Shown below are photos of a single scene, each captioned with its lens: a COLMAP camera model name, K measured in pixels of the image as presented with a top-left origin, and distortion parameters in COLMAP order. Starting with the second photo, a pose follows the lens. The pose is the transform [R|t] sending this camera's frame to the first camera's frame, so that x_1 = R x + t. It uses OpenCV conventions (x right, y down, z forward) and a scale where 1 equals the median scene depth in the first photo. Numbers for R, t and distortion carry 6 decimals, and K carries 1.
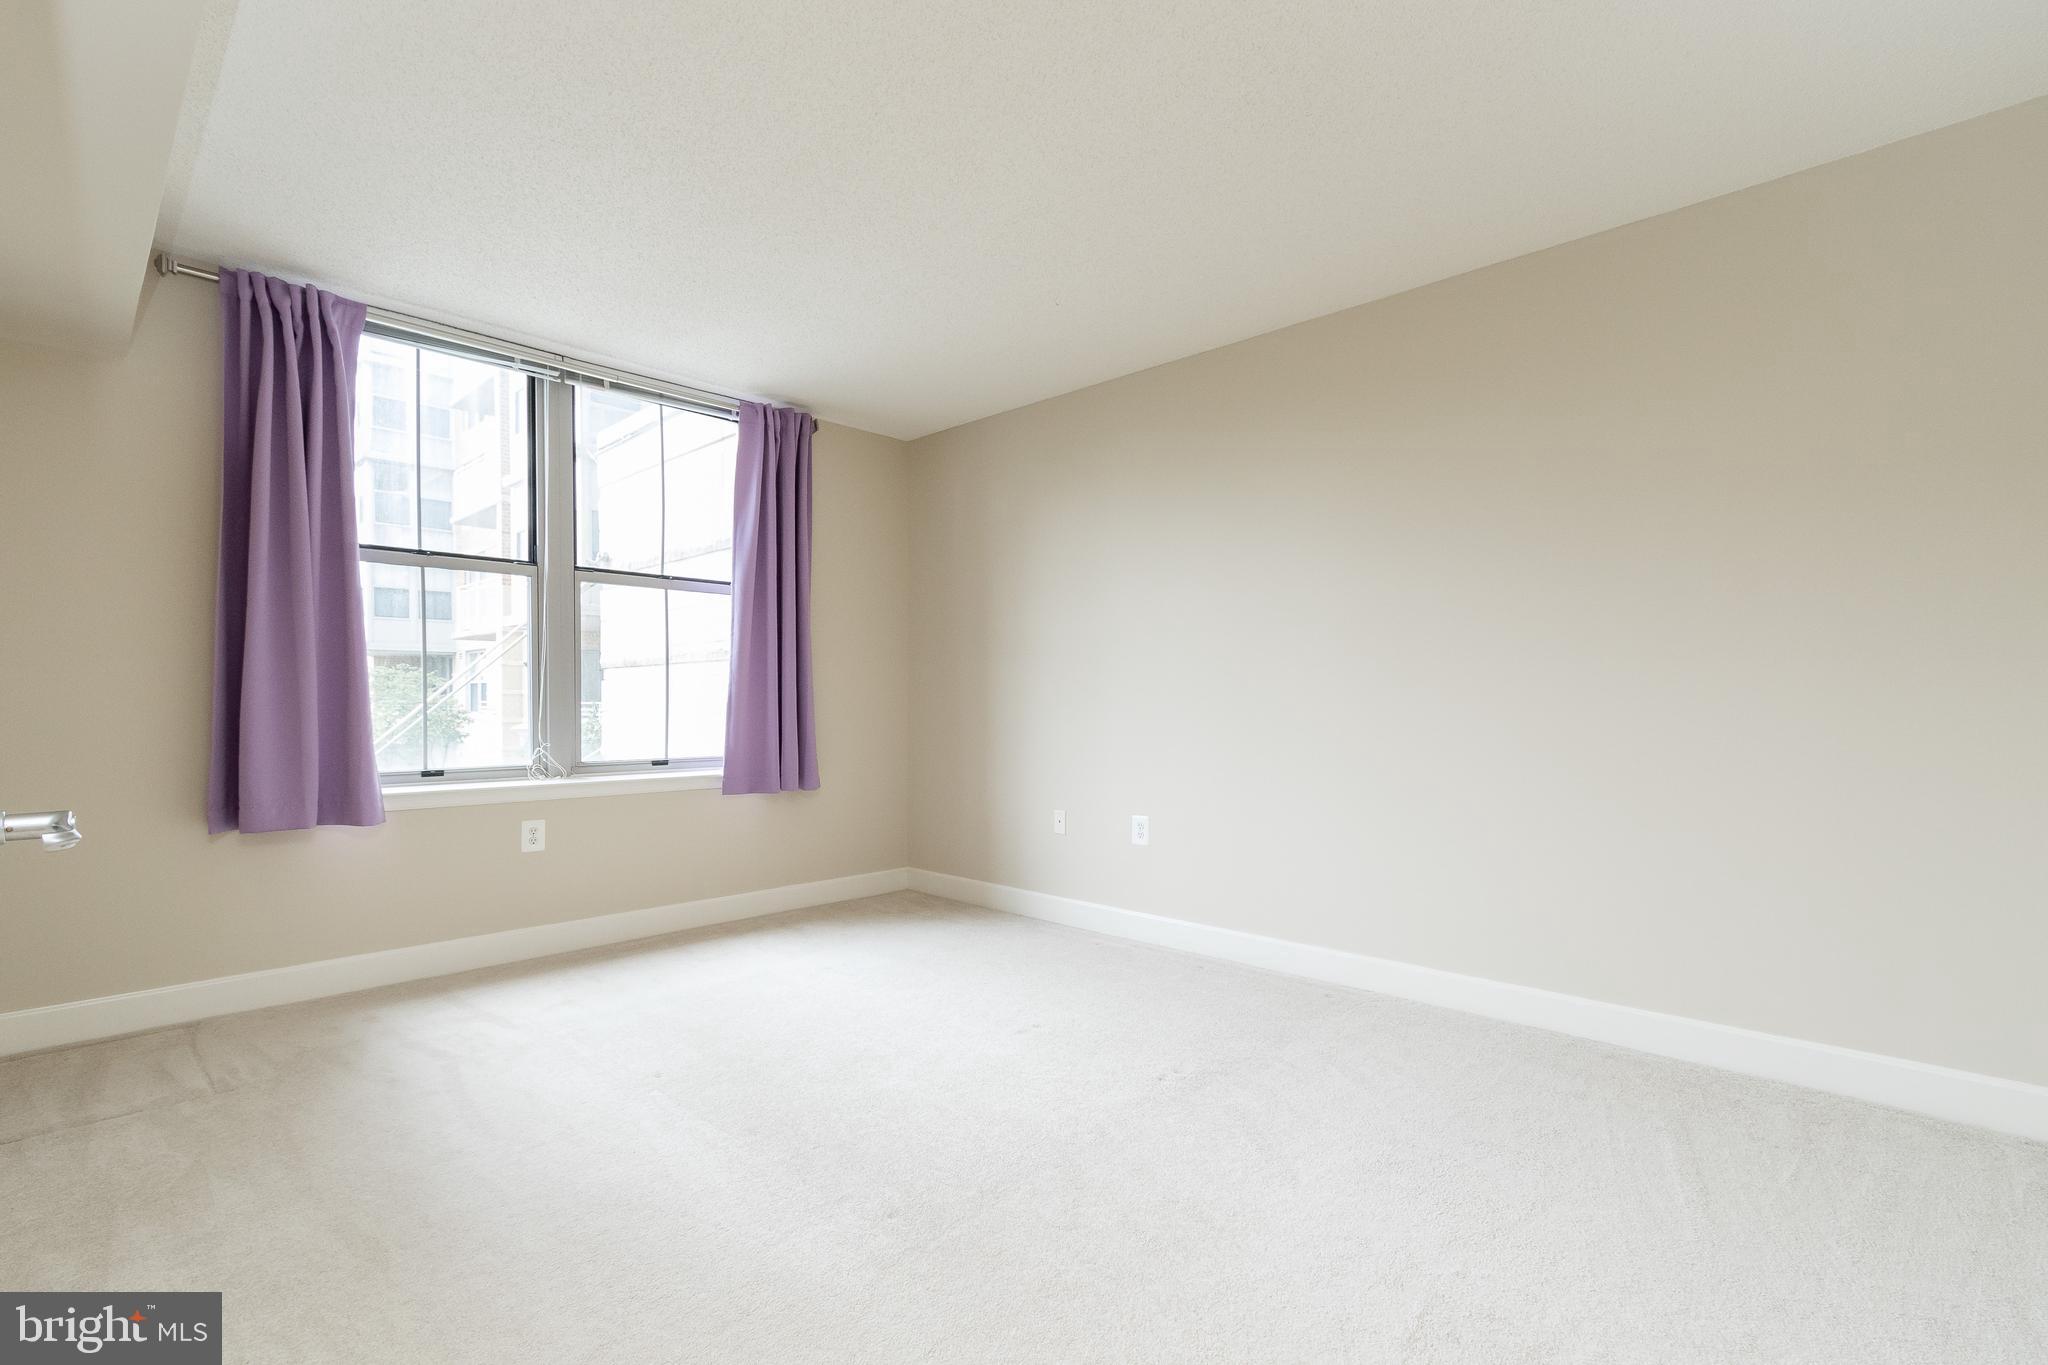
lens RADIAL K [[942.8, 0, 1042.8], [0, 942.8, 723.5], [0, 0, 1]] dist [-0.000287, 0.001761]
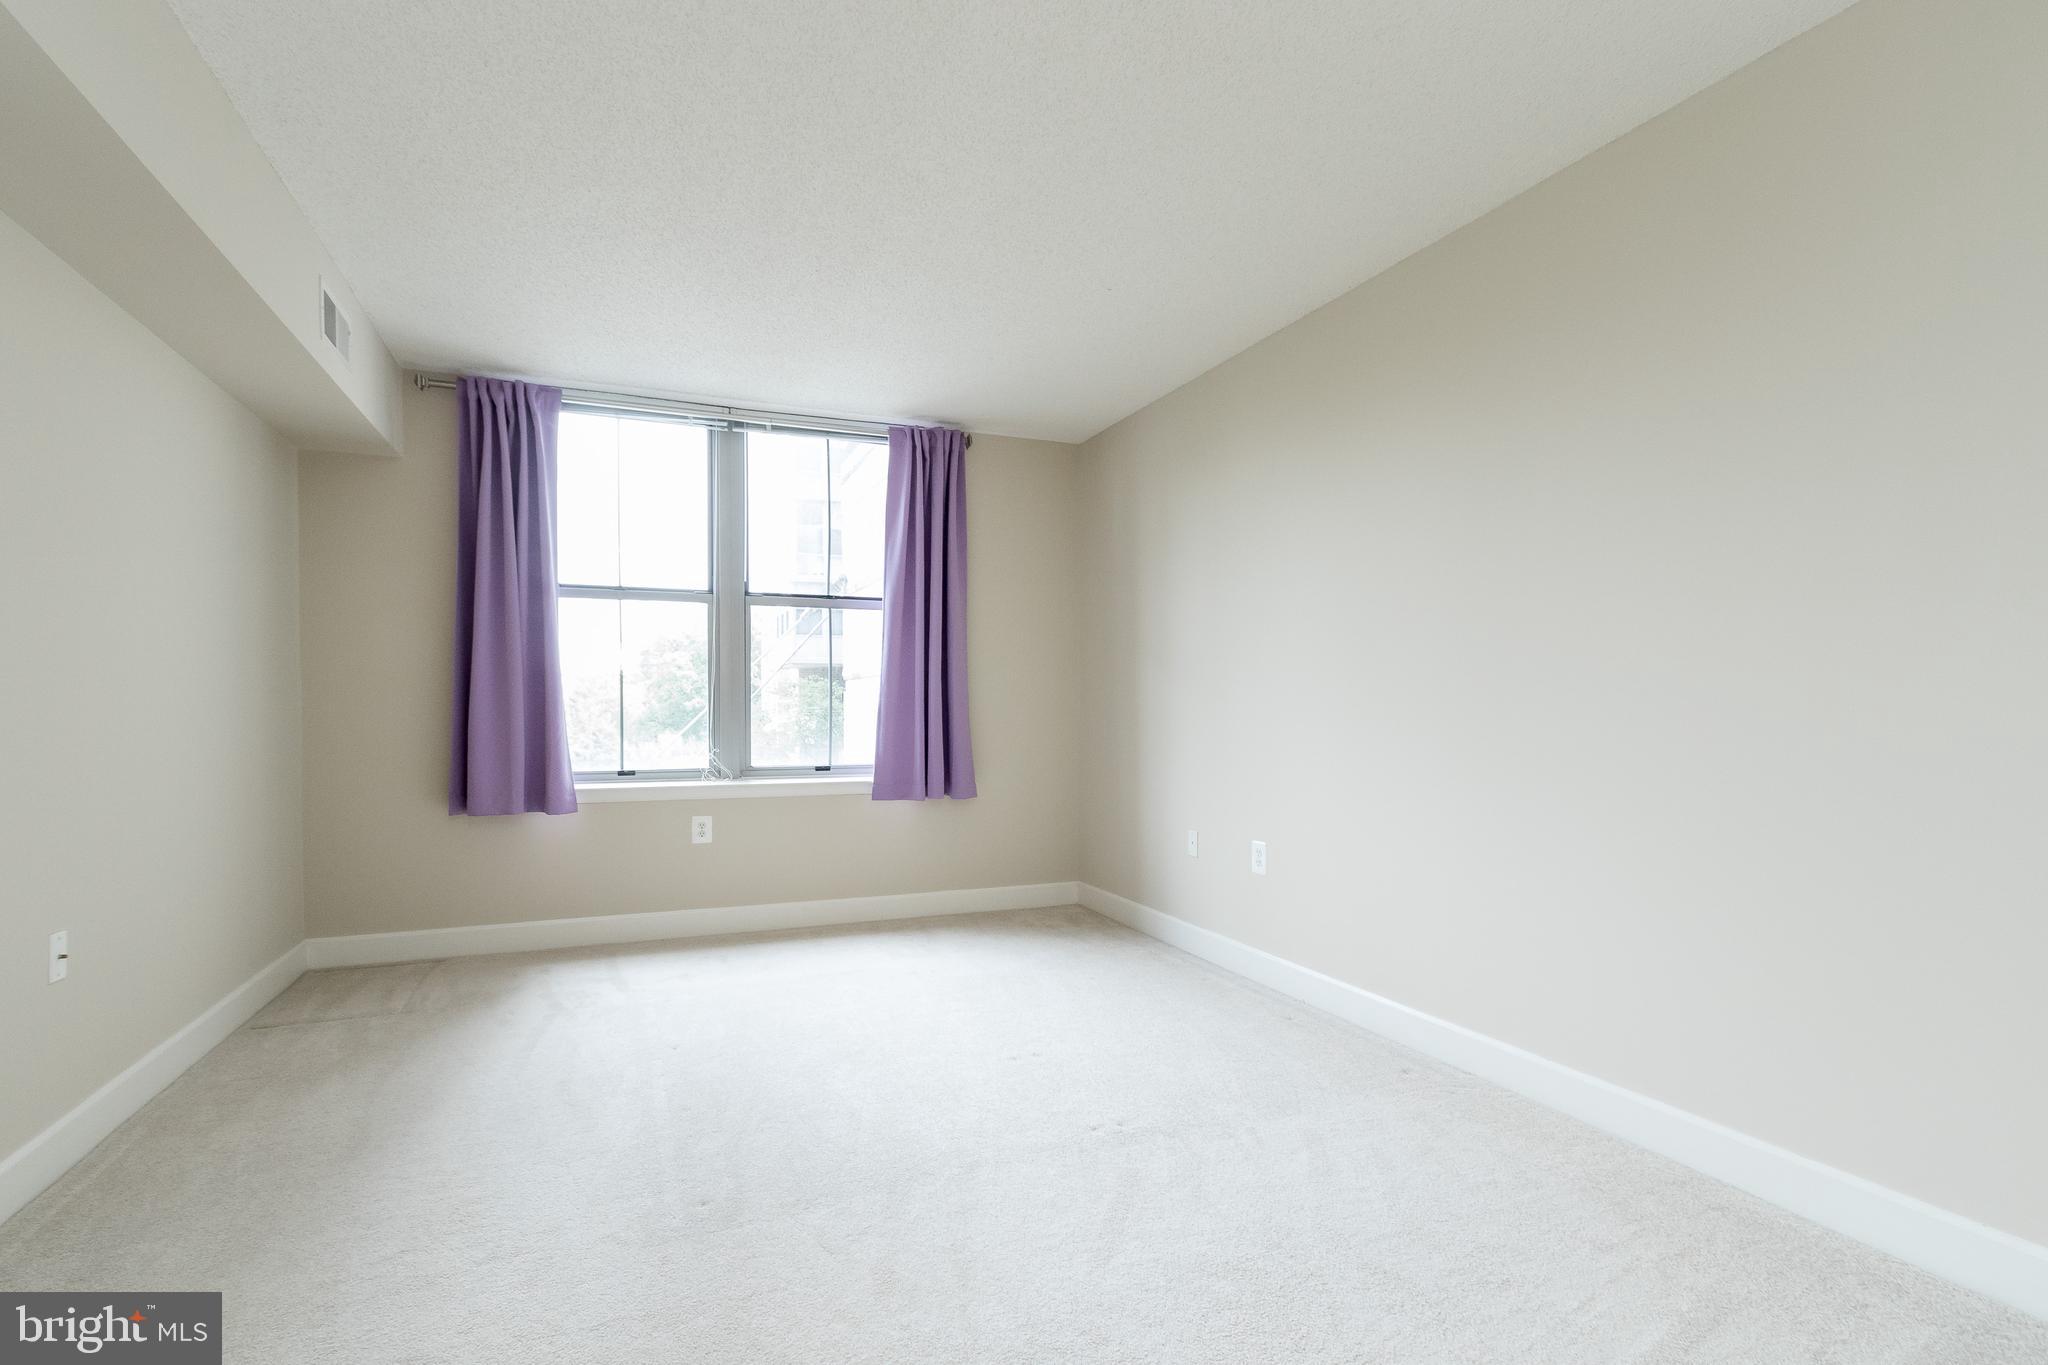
lens RADIAL K [[1021.0, 0, 1206.6], [0, 1021.0, 729.5], [0, 0, 1]] dist [-0.003168, 0.000411]
pose [[0.914942, 0.009754, -0.403467, 0.485566], [-0.008792, 0.999952, 0.004237, -0.012468], [0.403490, -0.000329, 0.914984, 0.105788]]
